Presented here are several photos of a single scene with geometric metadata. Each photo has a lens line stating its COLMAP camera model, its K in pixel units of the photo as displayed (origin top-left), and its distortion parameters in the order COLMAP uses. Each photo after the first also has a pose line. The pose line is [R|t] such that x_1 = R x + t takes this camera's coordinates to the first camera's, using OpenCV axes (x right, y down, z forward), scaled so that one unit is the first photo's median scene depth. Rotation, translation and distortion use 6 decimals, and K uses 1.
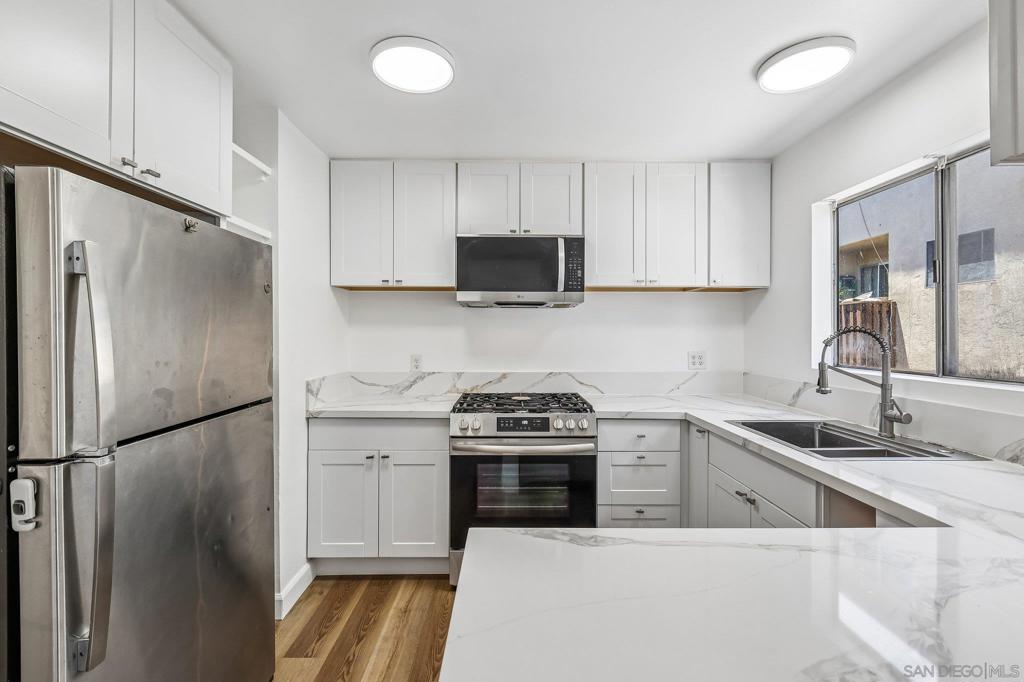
lens RADIAL K [[454.6, 0, 509.2], [0, 454.6, 339.7], [0, 0, 1]] dist [0.002356, 0.000335]
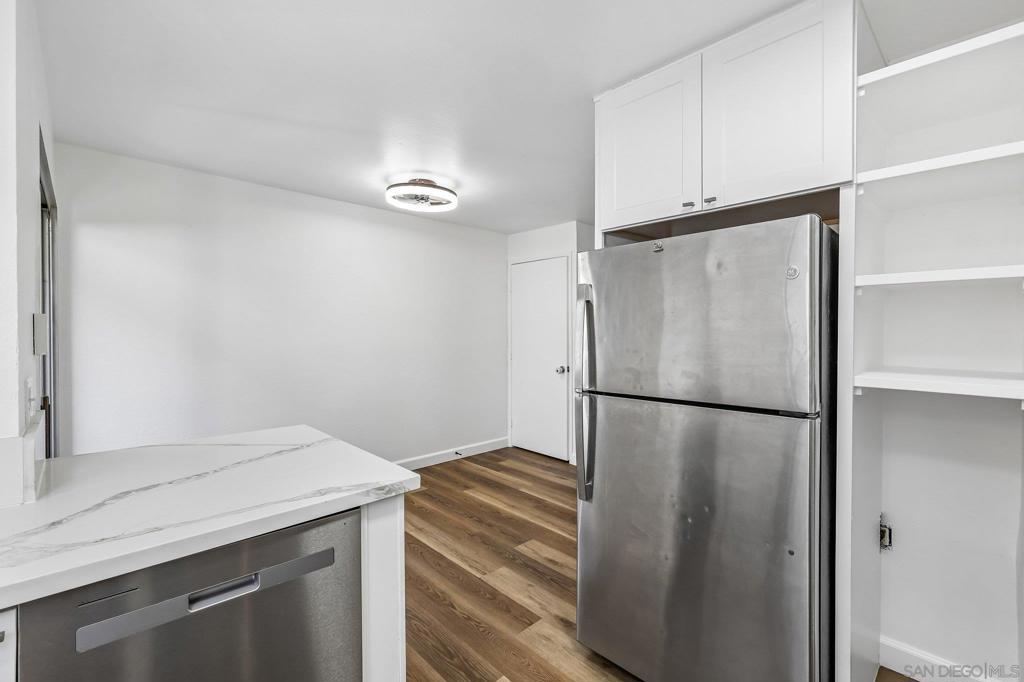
lens RADIAL K [[454.6, 0, 512.2], [0, 454.6, 338.0], [0, 0, 1]] dist [0.002356, 0.000335]
pose [[-0.739544, 0.003215, -0.673100, 0.513087], [-0.003415, 0.999958, 0.008527, -0.001124], [0.673099, 0.008605, -0.739502, 1.810402]]
